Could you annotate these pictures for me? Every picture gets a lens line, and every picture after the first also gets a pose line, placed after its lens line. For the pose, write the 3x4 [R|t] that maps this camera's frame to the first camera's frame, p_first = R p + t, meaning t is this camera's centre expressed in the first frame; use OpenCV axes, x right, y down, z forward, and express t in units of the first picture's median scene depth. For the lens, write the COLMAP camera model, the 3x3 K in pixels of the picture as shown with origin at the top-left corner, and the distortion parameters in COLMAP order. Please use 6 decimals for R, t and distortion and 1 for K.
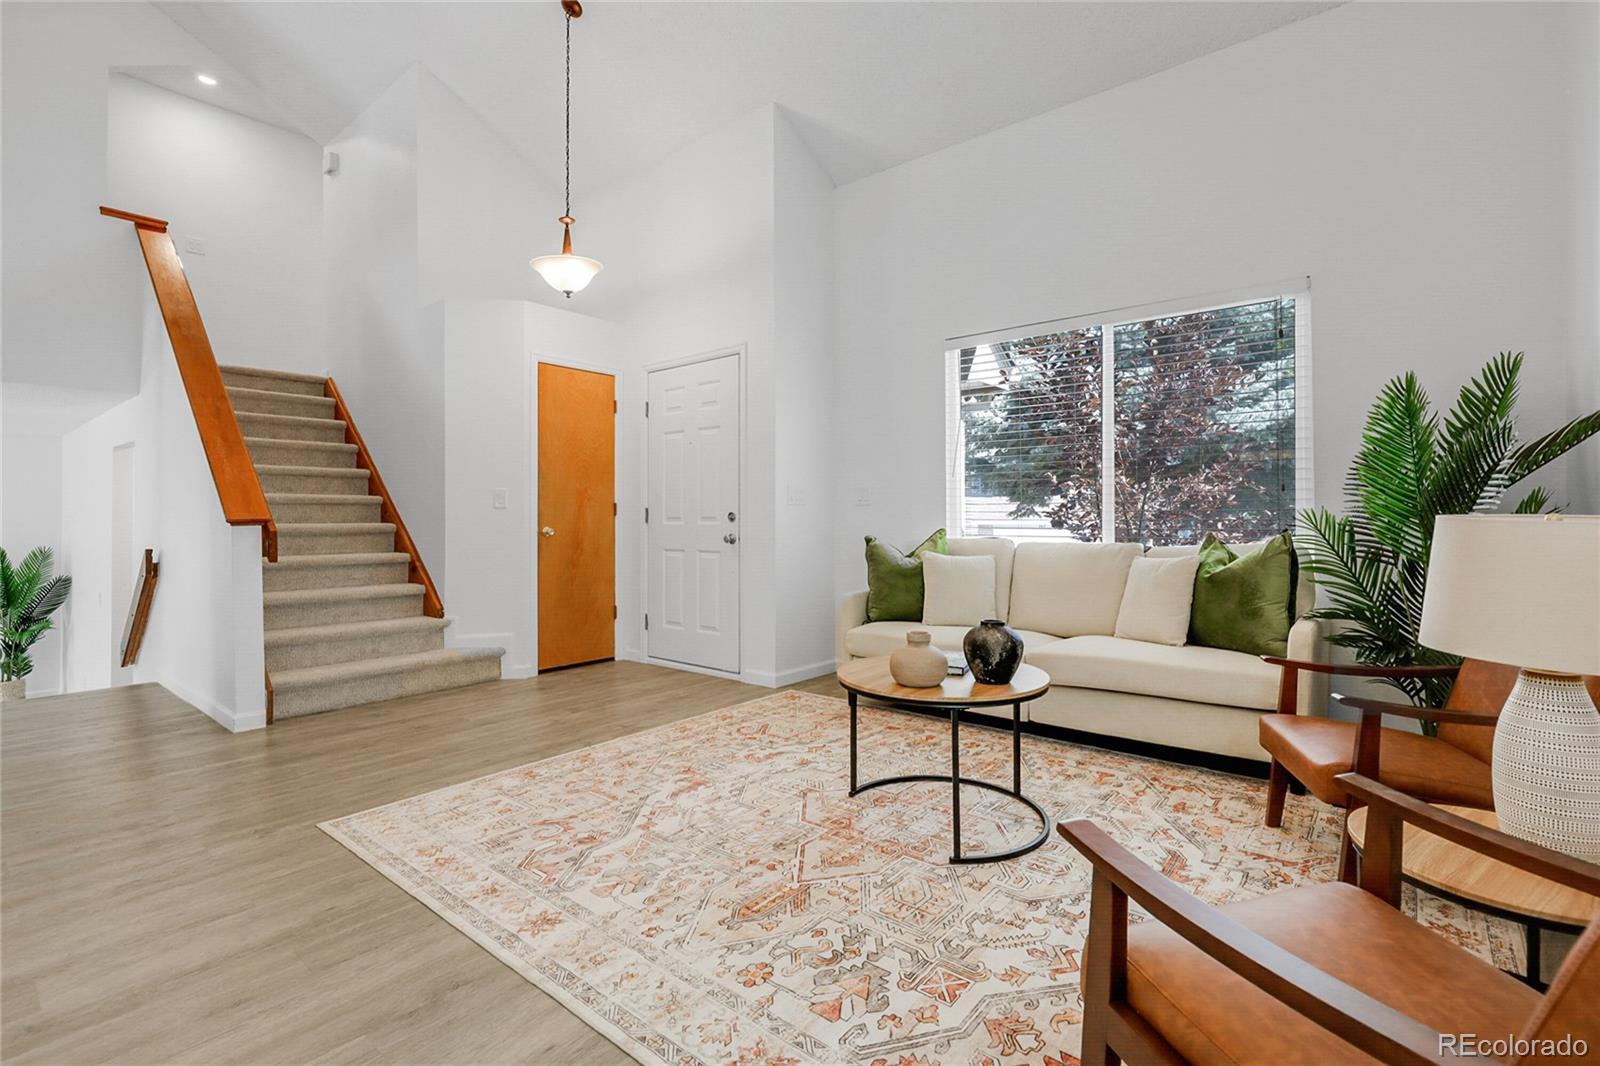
lens RADIAL K [[718.9, 0, 800.4], [0, 718.9, 521.4], [0, 0, 1]] dist [-0.002702, -0.000066]
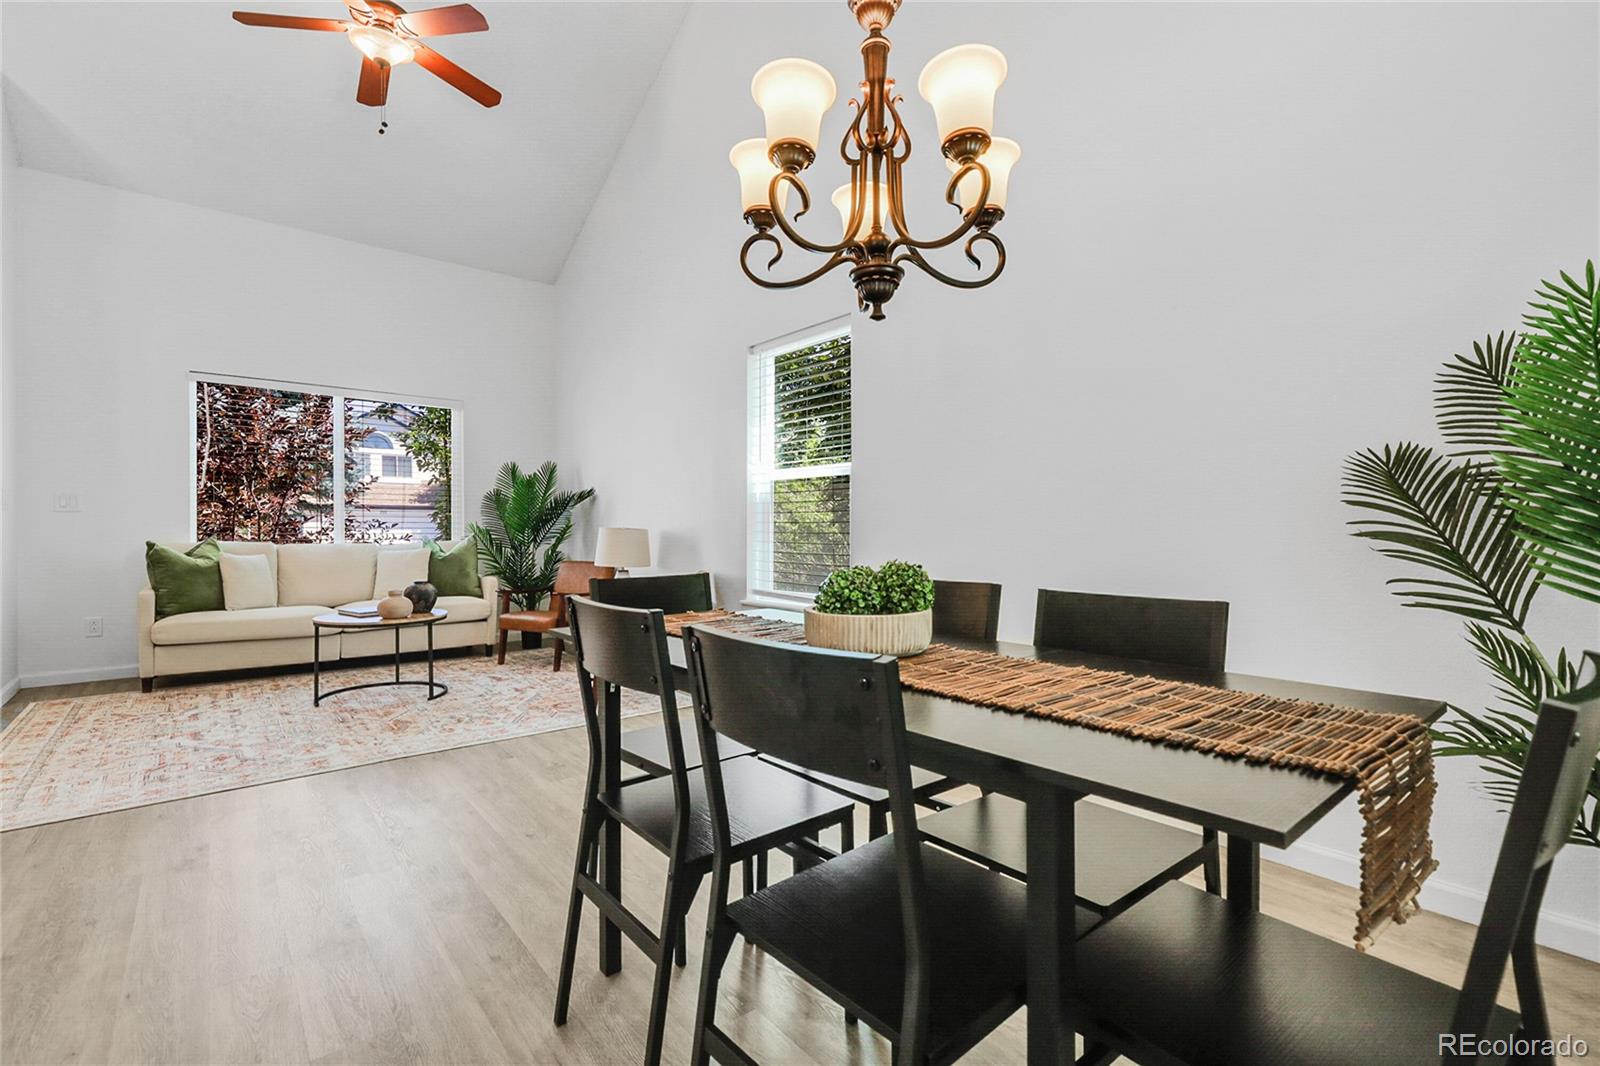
lens RADIAL K [[718.9, 0, 803.0], [0, 718.9, 531.5], [0, 0, 1]] dist [-0.002702, -0.000066]
pose [[0.202535, -0.003727, 0.979268, -0.950231], [-0.001895, 0.999989, 0.004198, -0.001058], [-0.979273, -0.002706, 0.202526, -0.251051]]
